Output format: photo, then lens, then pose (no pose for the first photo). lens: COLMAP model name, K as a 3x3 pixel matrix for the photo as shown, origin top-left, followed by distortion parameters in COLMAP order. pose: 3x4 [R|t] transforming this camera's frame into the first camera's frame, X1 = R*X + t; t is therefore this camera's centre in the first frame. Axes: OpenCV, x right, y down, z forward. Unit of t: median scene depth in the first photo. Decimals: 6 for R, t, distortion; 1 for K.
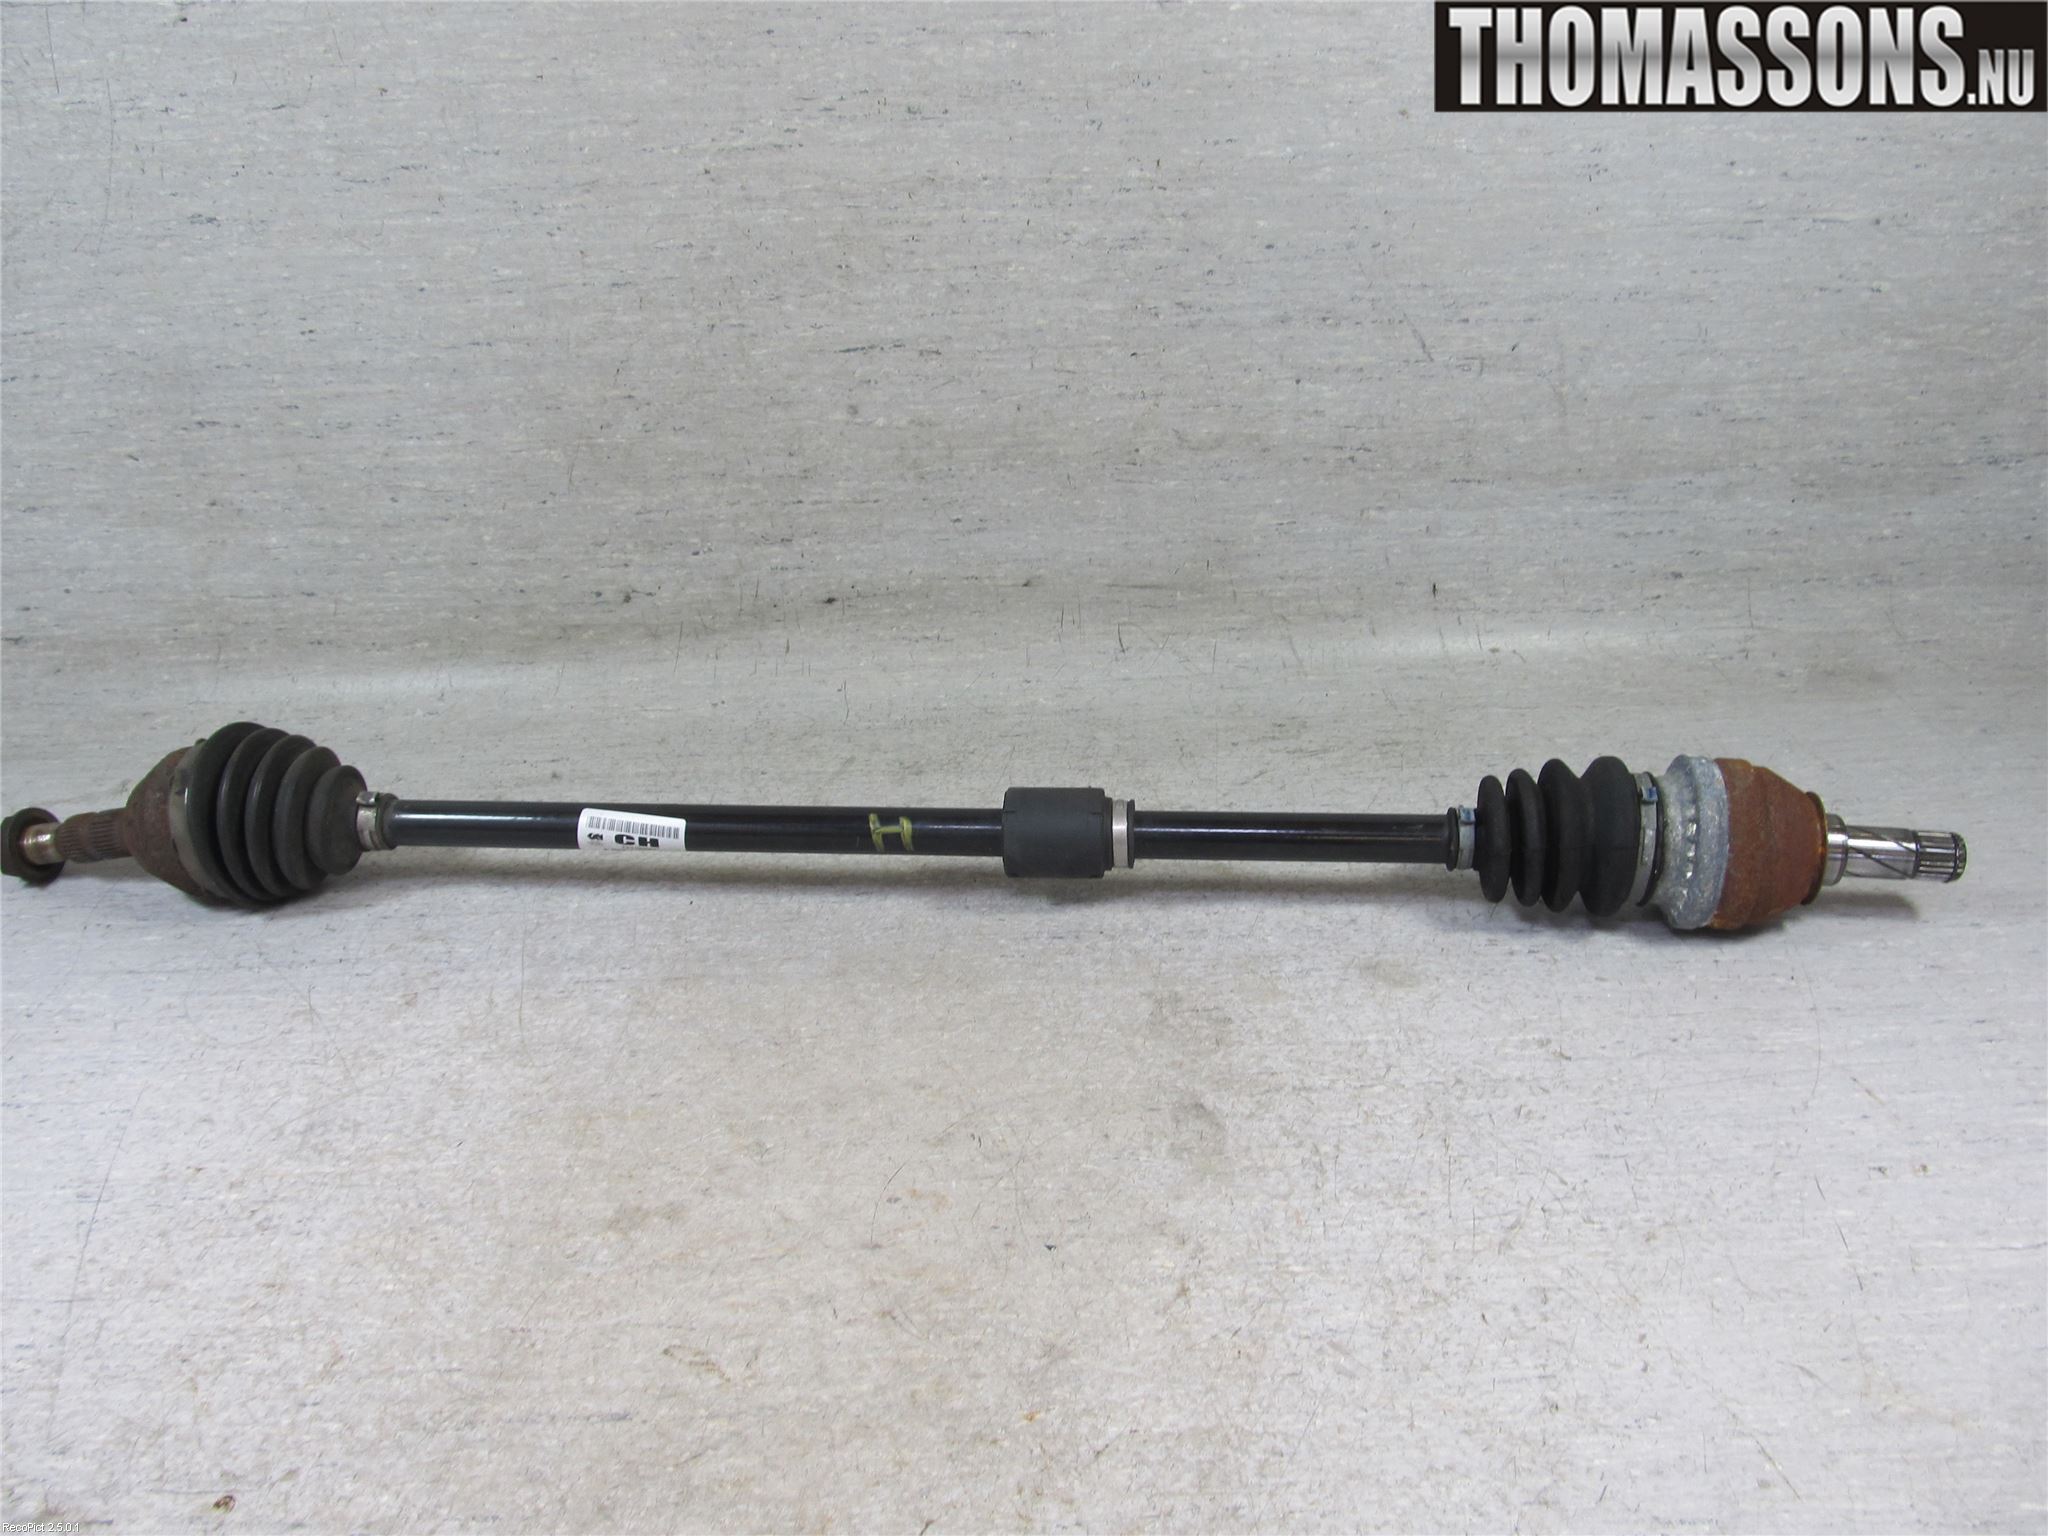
lens RADIAL K [[1674.1, 0, 1025.1], [0, 1674.1, 769.0], [0, 0, 1]] dist [-0.029270, 0.006390]
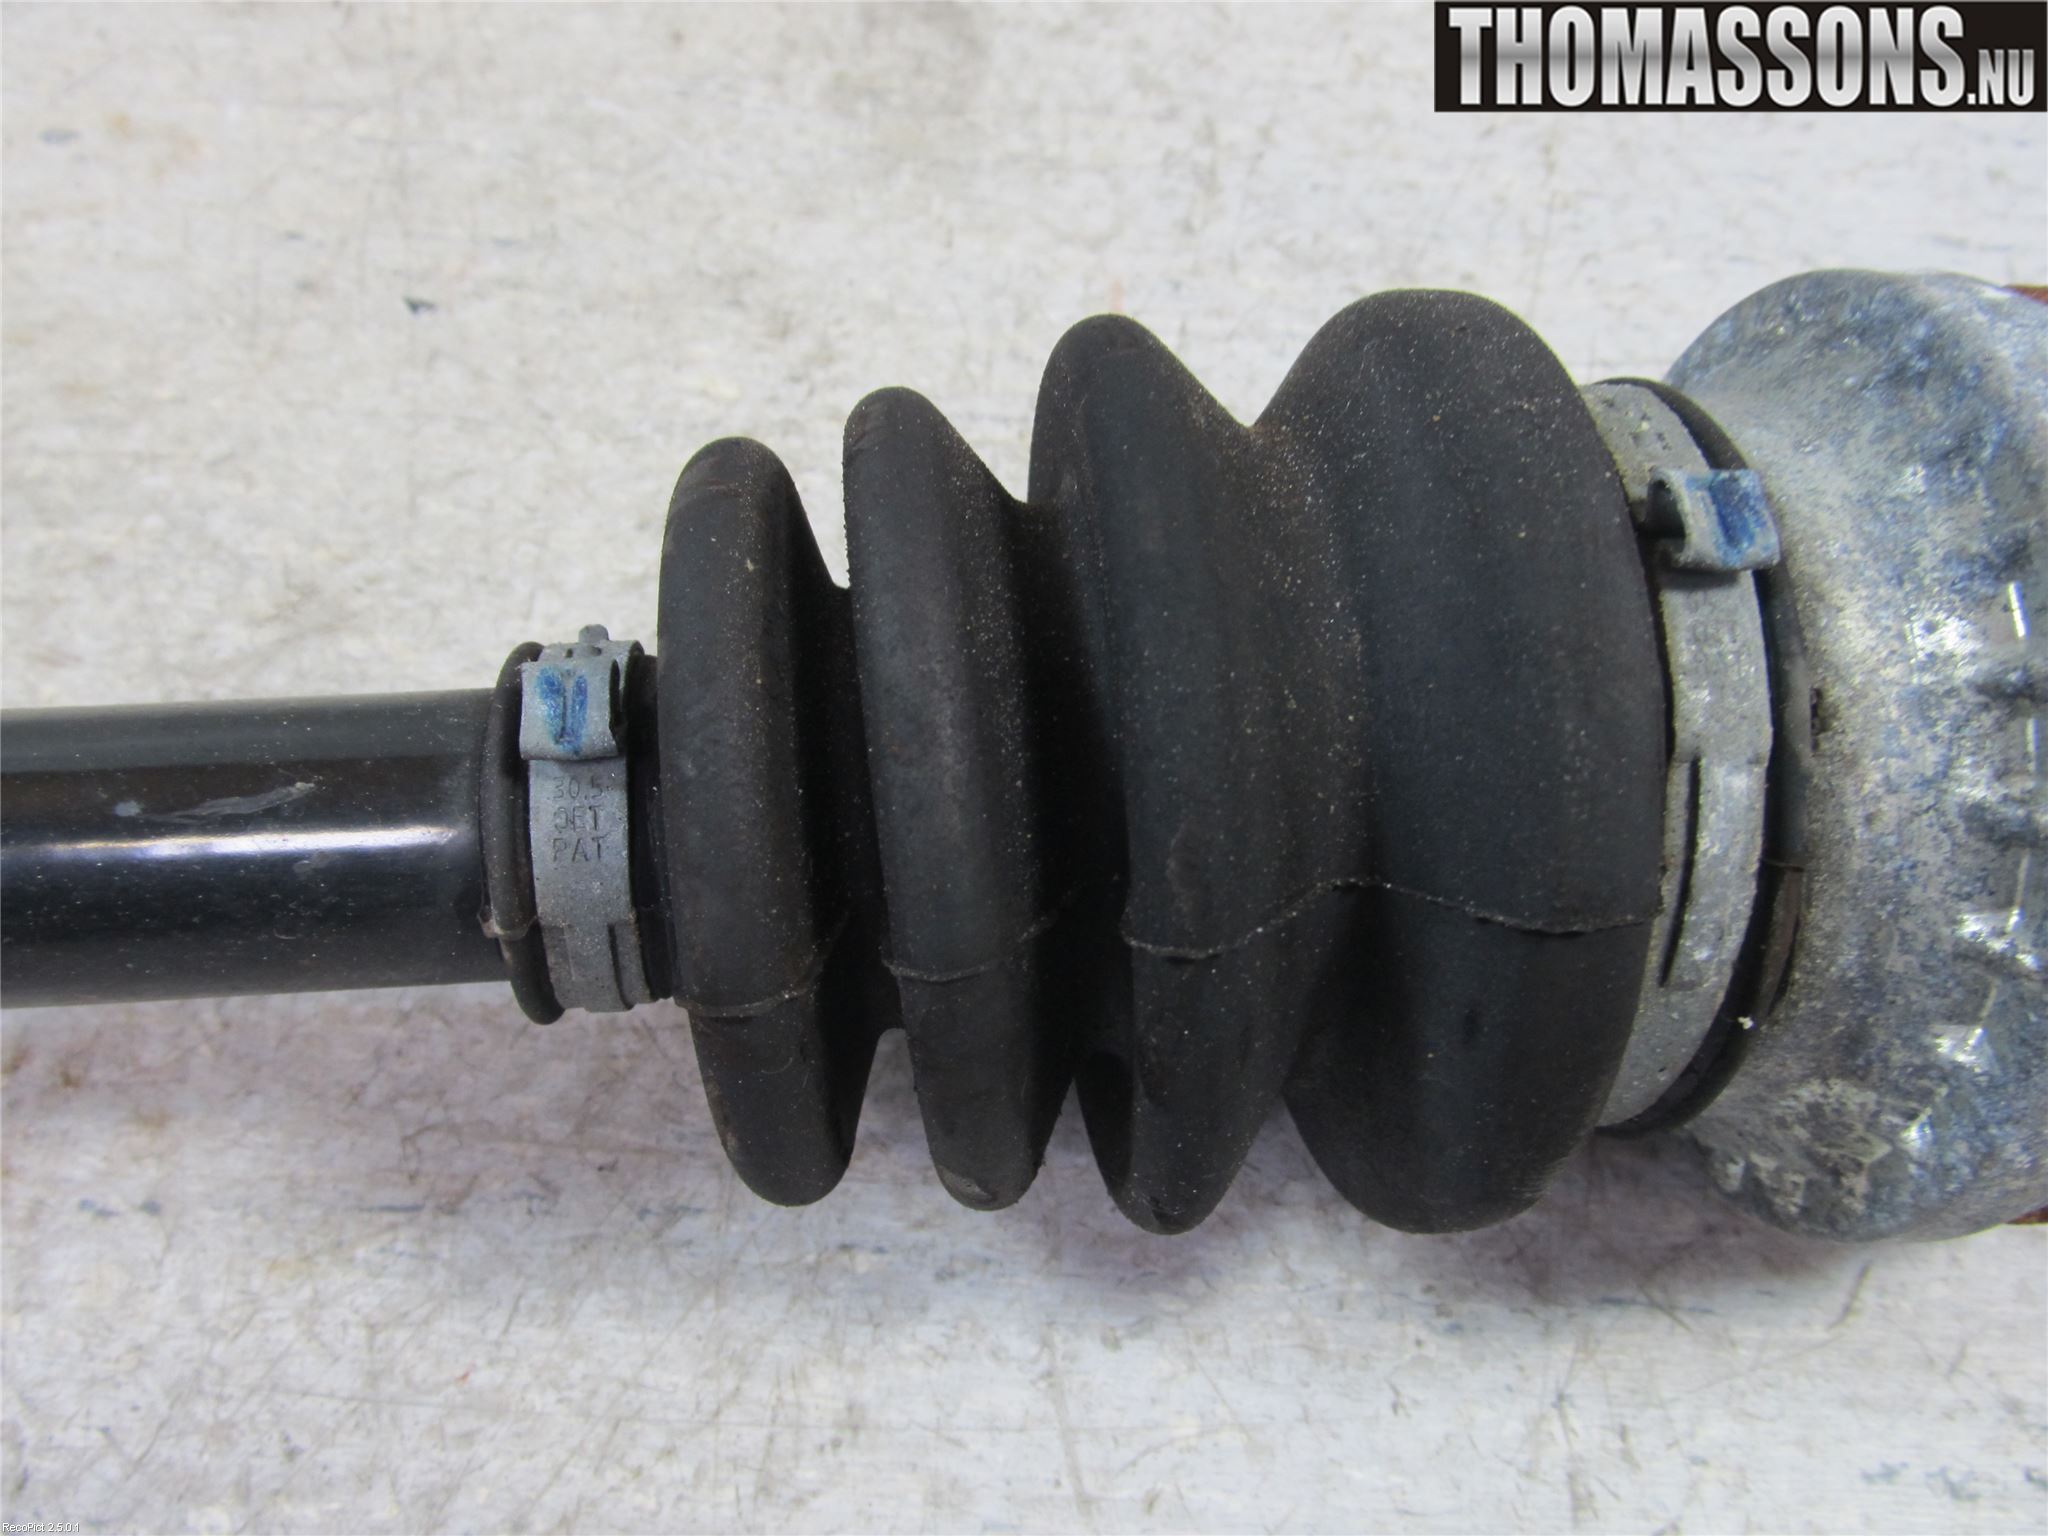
lens RADIAL K [[1674.1, 0, 1023.4], [0, 1674.1, 767.9], [0, 0, 1]] dist [-0.029270, 0.006390]
pose [[0.993786, 0.102027, 0.044499, 0.134735], [-0.110409, 0.852799, 0.510435, 0.168031], [0.014129, -0.512176, 0.858764, 0.621325]]
